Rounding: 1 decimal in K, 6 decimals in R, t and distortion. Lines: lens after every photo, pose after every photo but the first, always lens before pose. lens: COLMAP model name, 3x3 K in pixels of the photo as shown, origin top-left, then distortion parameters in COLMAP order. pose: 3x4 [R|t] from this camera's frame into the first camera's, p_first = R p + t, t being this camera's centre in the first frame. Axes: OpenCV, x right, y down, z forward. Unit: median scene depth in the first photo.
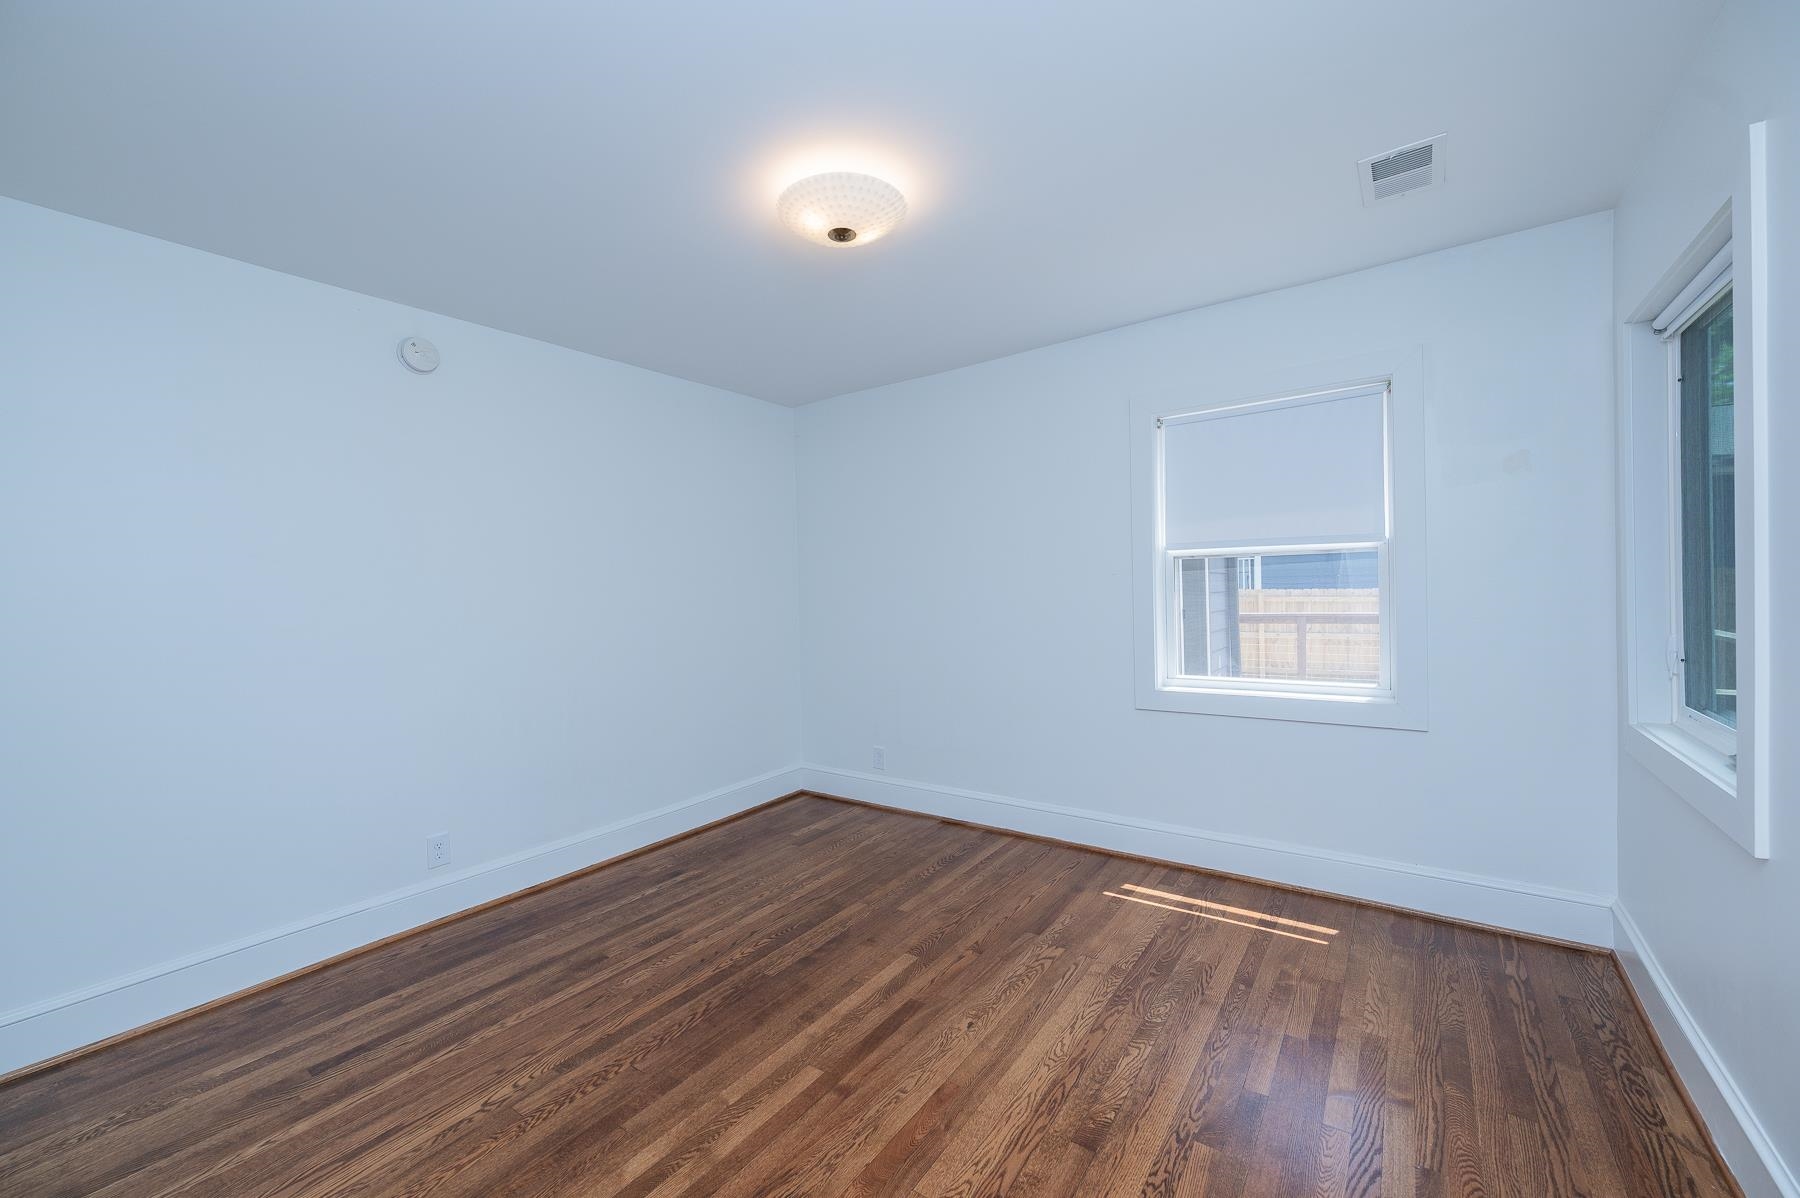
lens RADIAL K [[723.7, 0, 891.2], [0, 723.7, 596.6], [0, 0, 1]] dist [0.000306, -0.000008]
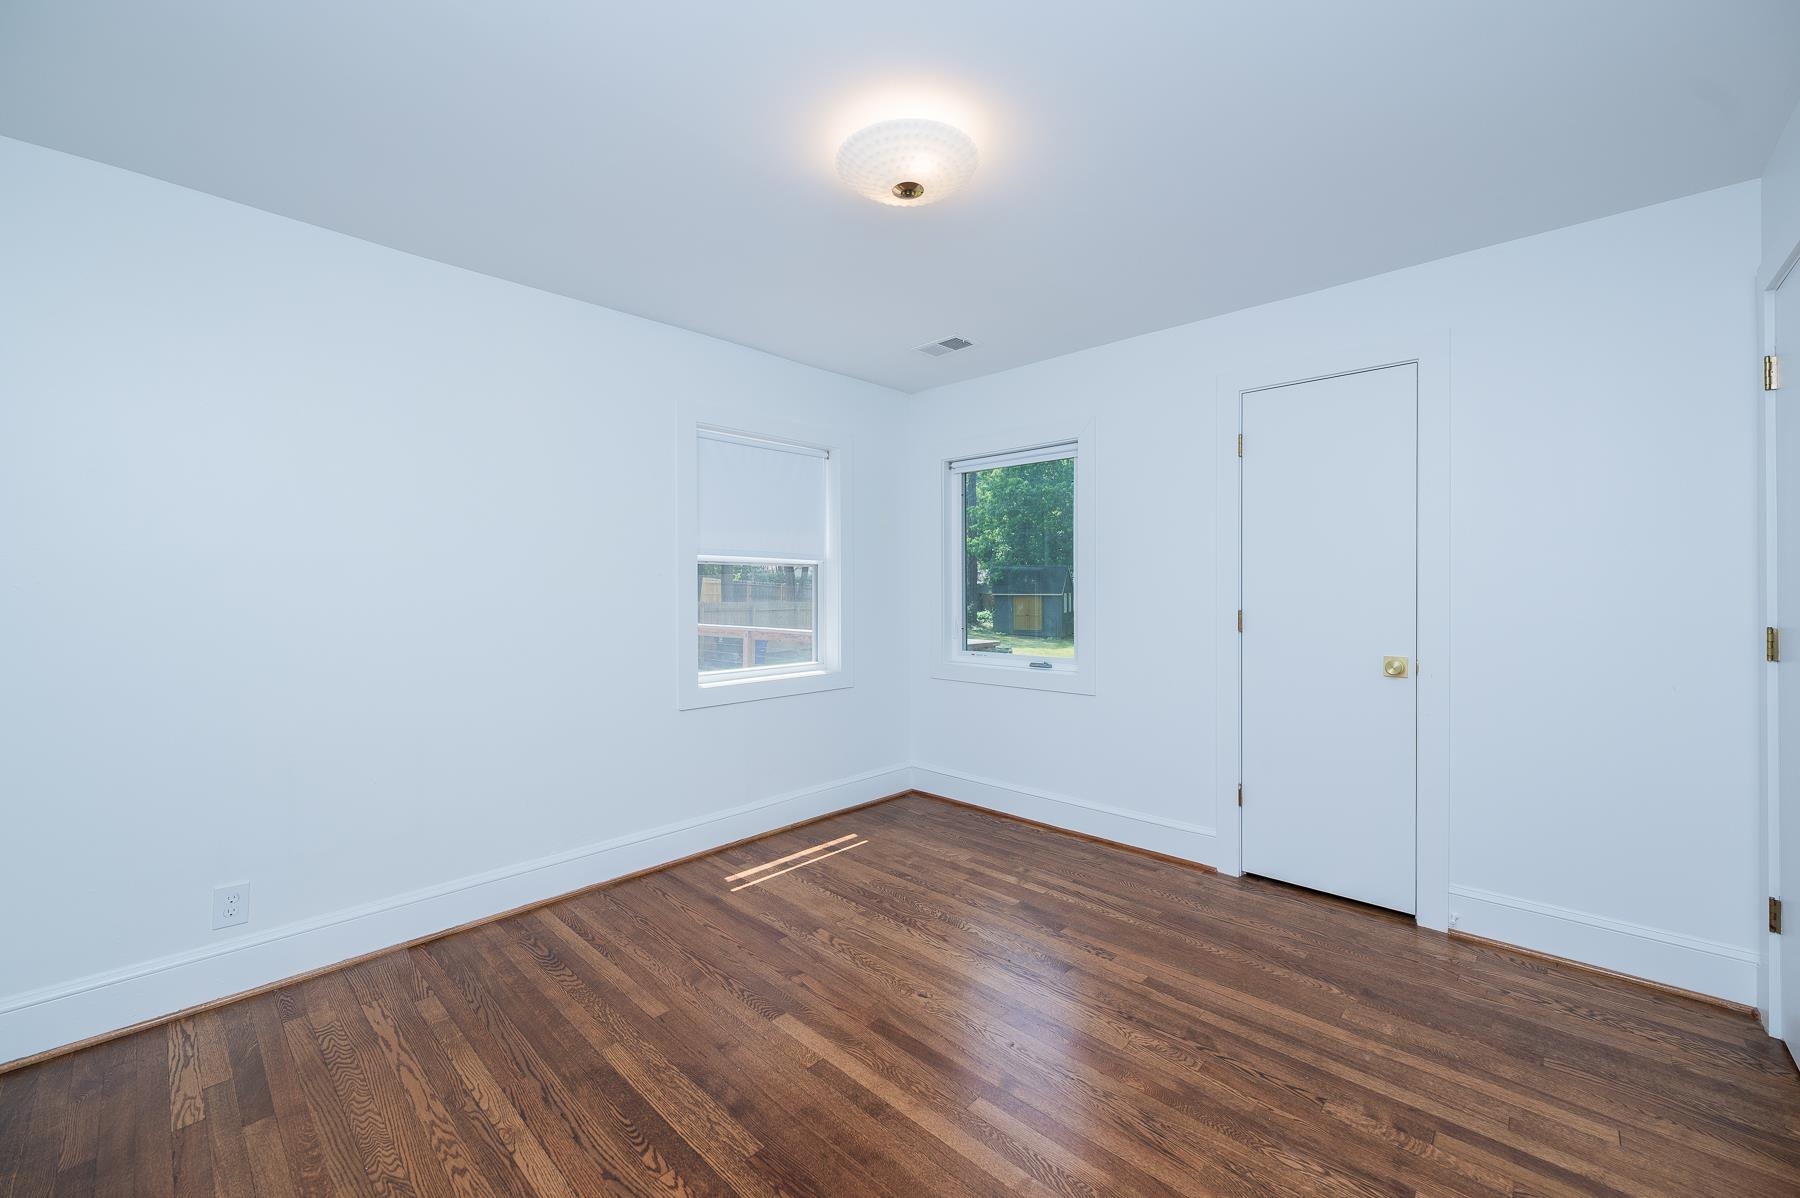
lens RADIAL K [[723.7, 0, 893.9], [0, 723.7, 591.2], [0, 0, 1]] dist [0.000306, -0.000008]
pose [[0.115255, 0.022099, 0.993090, -0.717722], [0.007790, 0.999702, -0.023150, 0.018332], [-0.993305, 0.010405, 0.115048, 0.683267]]
